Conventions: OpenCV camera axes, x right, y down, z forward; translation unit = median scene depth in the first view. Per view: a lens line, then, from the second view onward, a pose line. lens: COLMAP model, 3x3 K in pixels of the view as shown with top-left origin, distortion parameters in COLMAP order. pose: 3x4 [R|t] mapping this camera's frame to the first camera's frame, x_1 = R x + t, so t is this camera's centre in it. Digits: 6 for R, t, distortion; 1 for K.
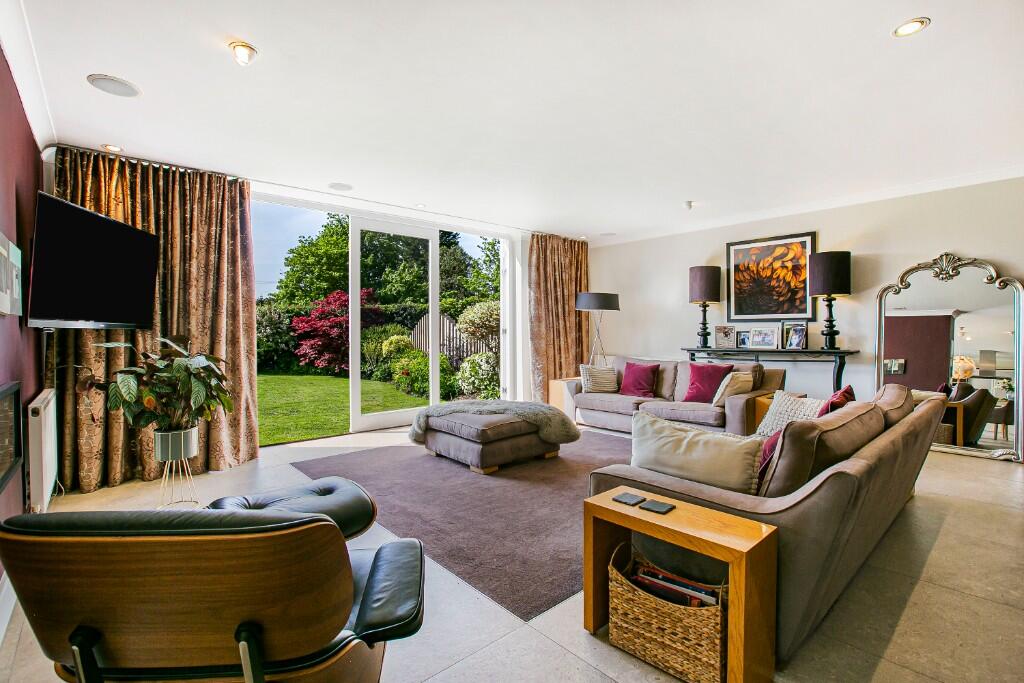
lens RADIAL K [[470.0, 0, 513.7], [0, 470.0, 336.9], [0, 0, 1]] dist [-0.027236, 0.008179]
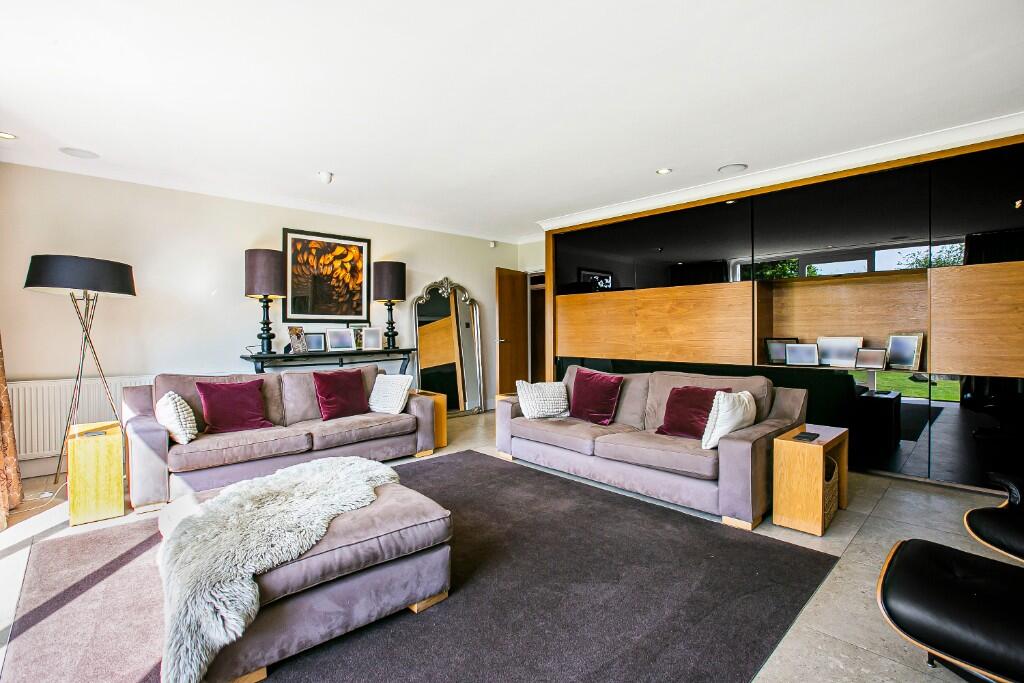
lens RADIAL K [[470.0, 0, 518.0], [0, 470.0, 333.0], [0, 0, 1]] dist [-0.027236, 0.008179]
pose [[-0.020536, 0.001928, 0.999787, -0.422413], [0.018308, 0.999831, -0.001552, -0.002840], [-0.999621, 0.018272, -0.020568, 0.655675]]
